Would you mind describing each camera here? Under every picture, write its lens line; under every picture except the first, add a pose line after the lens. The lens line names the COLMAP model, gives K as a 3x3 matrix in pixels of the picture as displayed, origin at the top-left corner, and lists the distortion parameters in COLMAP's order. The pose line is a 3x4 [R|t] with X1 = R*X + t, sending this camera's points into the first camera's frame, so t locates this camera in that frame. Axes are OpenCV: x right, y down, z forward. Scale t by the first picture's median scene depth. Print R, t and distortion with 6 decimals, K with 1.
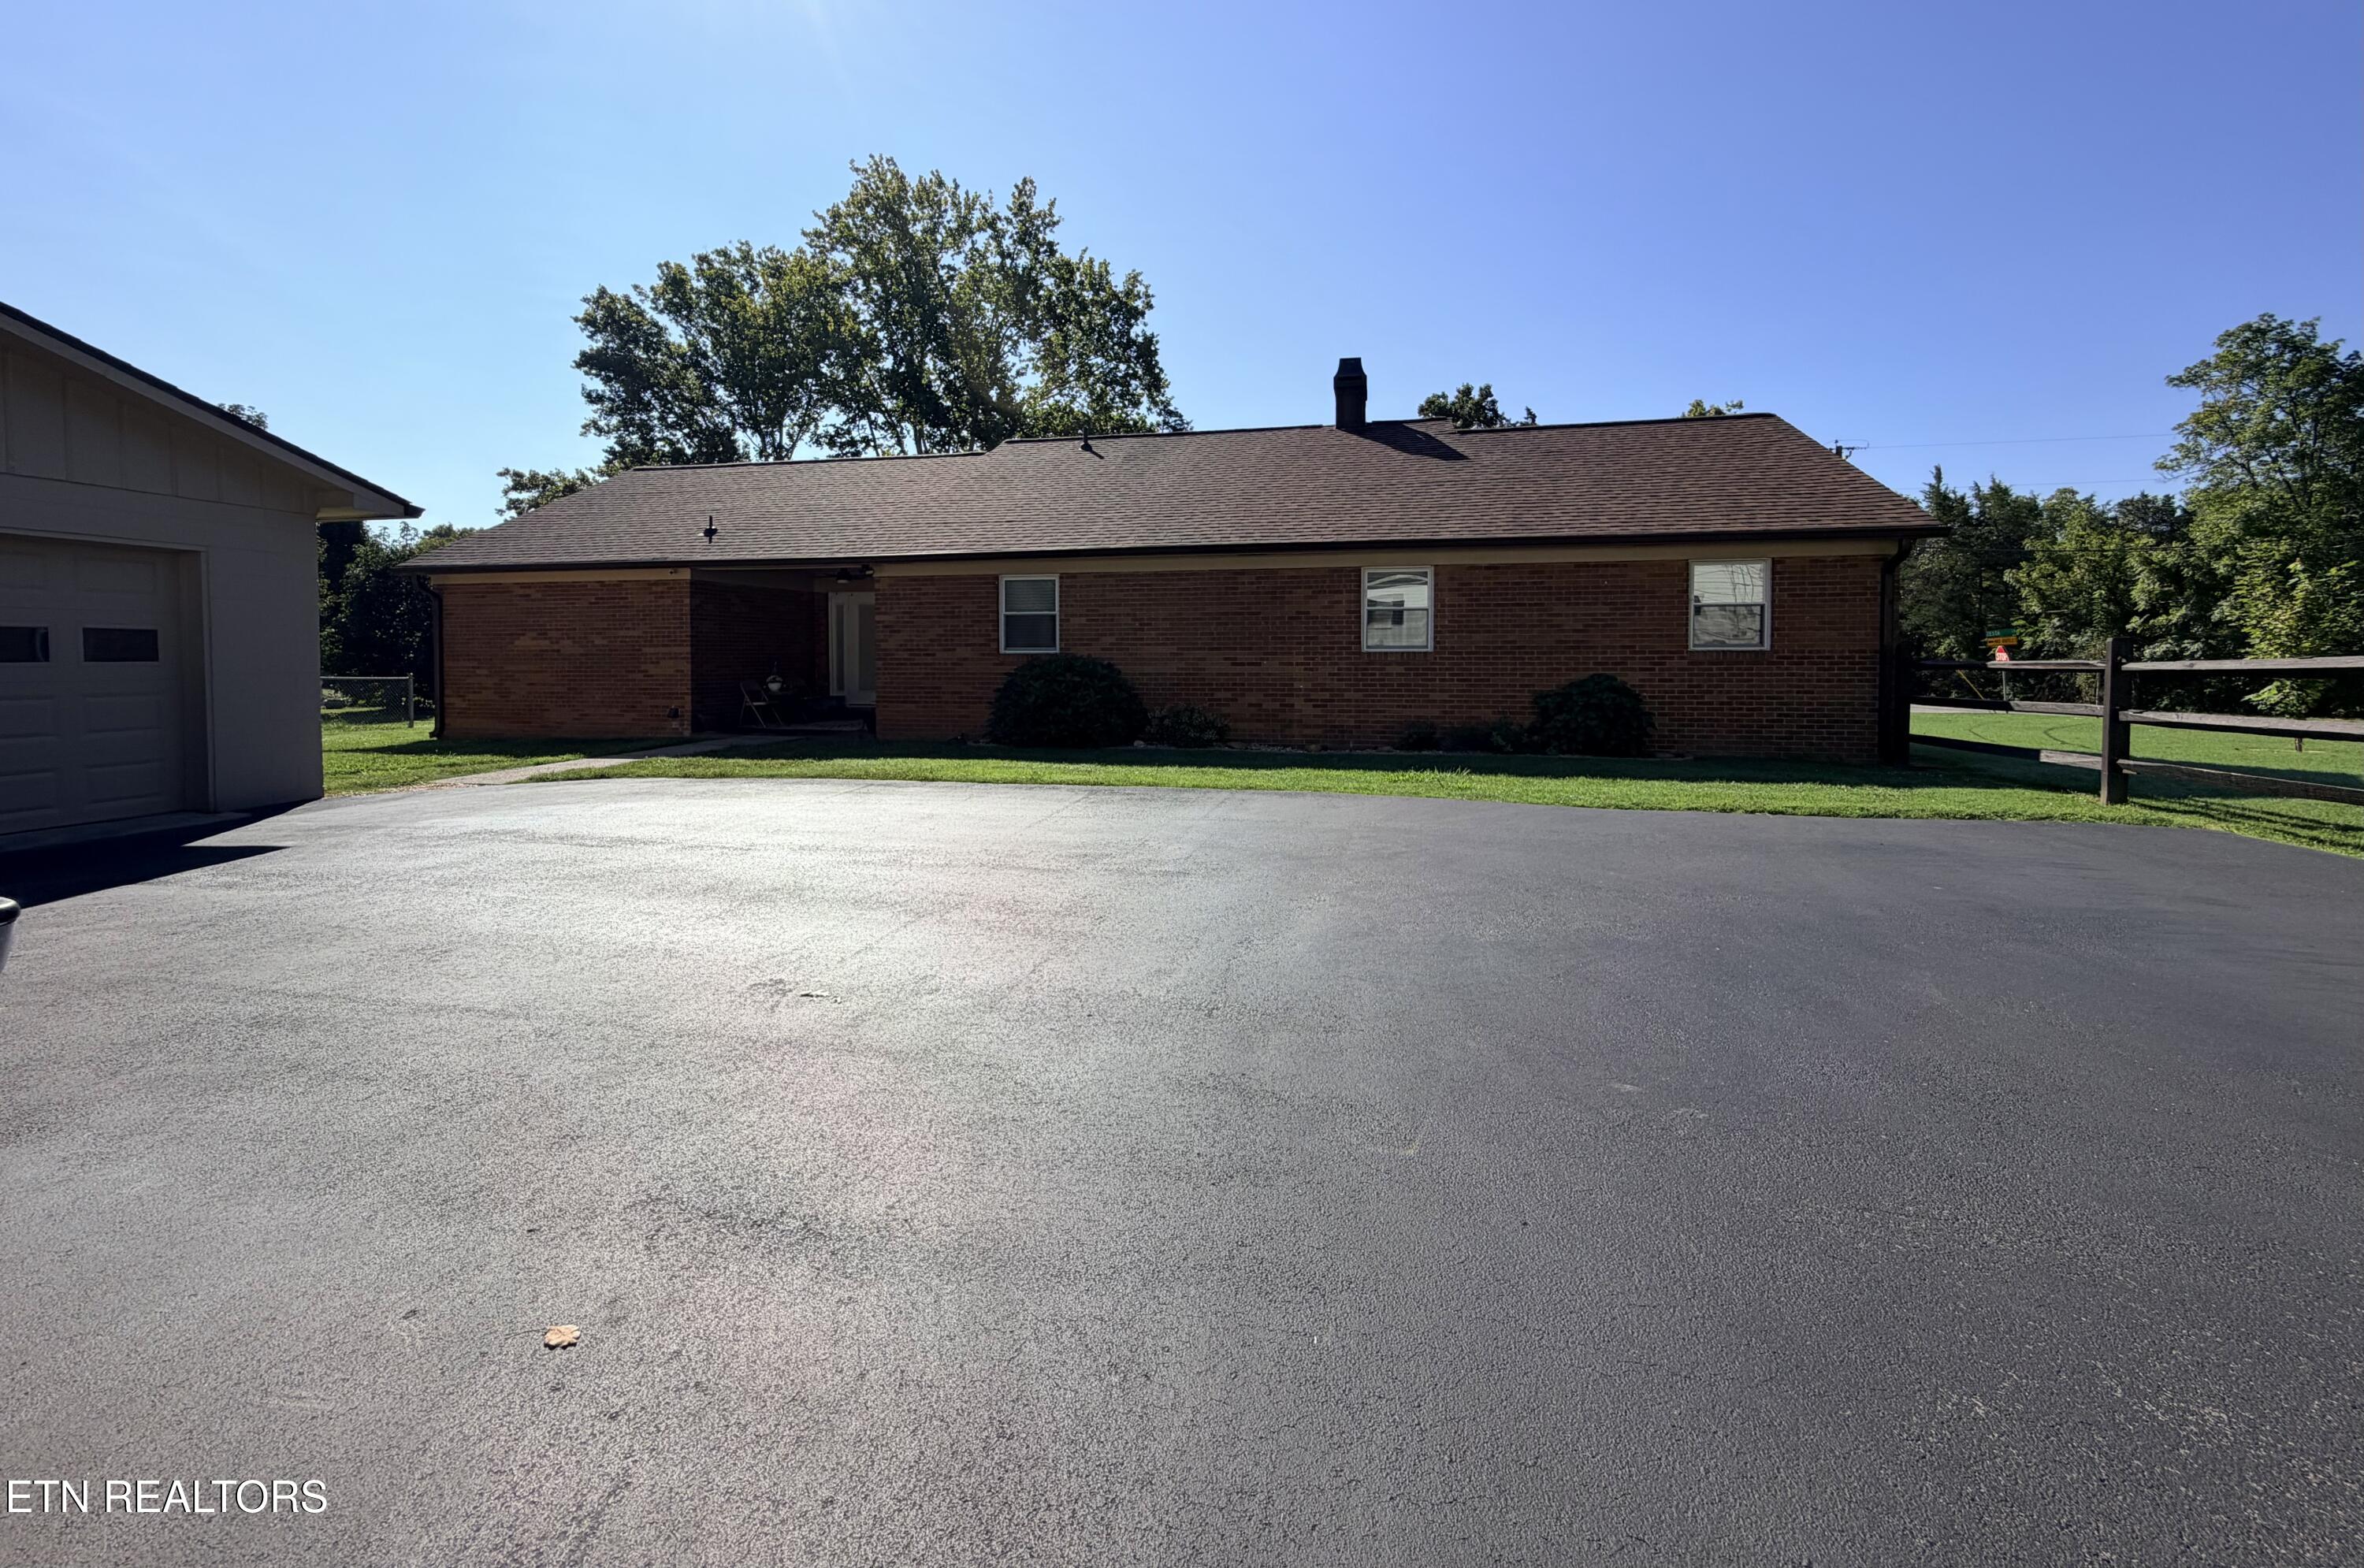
lens RADIAL K [[945.8, 0, 1181.2], [0, 945.8, 677.3], [0, 0, 1]] dist [0.001987, 0.000095]
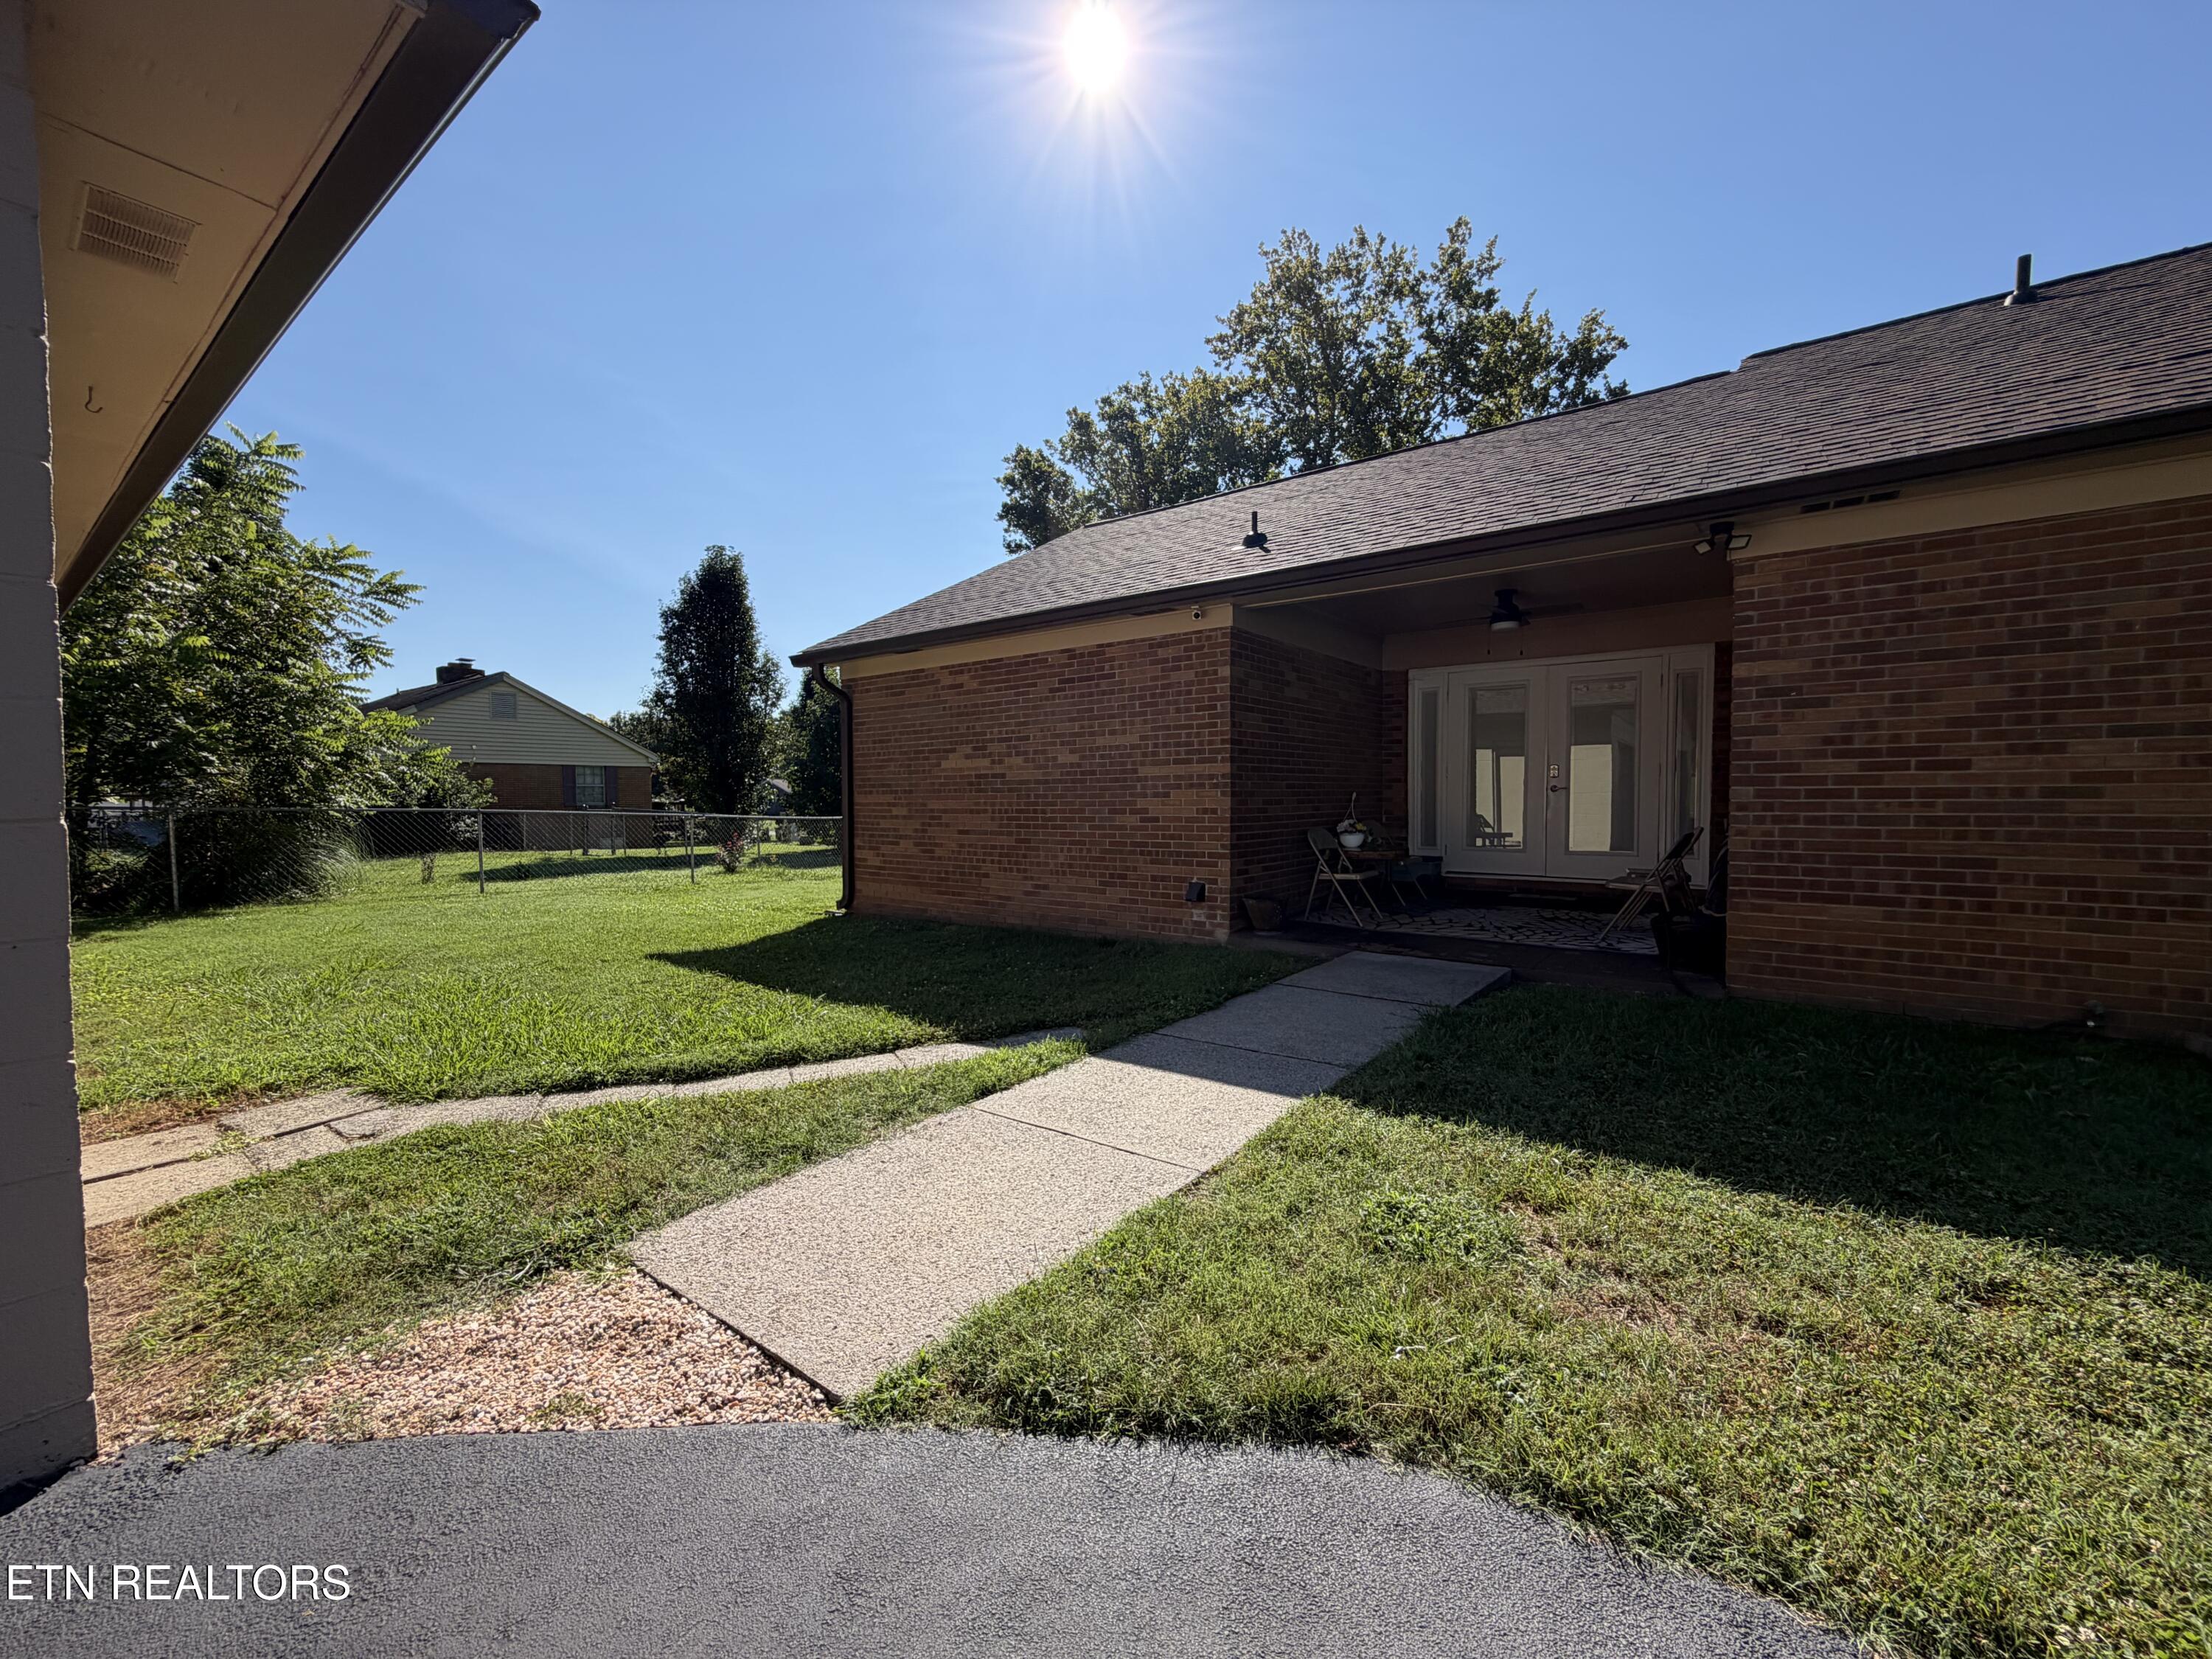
lens RADIAL K [[885.5, 0, 1106.0], [0, 885.5, 829.5], [0, 0, 1]] dist [-0.003844, -0.000338]
pose [[0.904790, 0.011745, -0.425695, -0.109266], [-0.005513, 0.999859, 0.015869, -0.001116], [0.425822, -0.012011, 0.904727, 0.158305]]
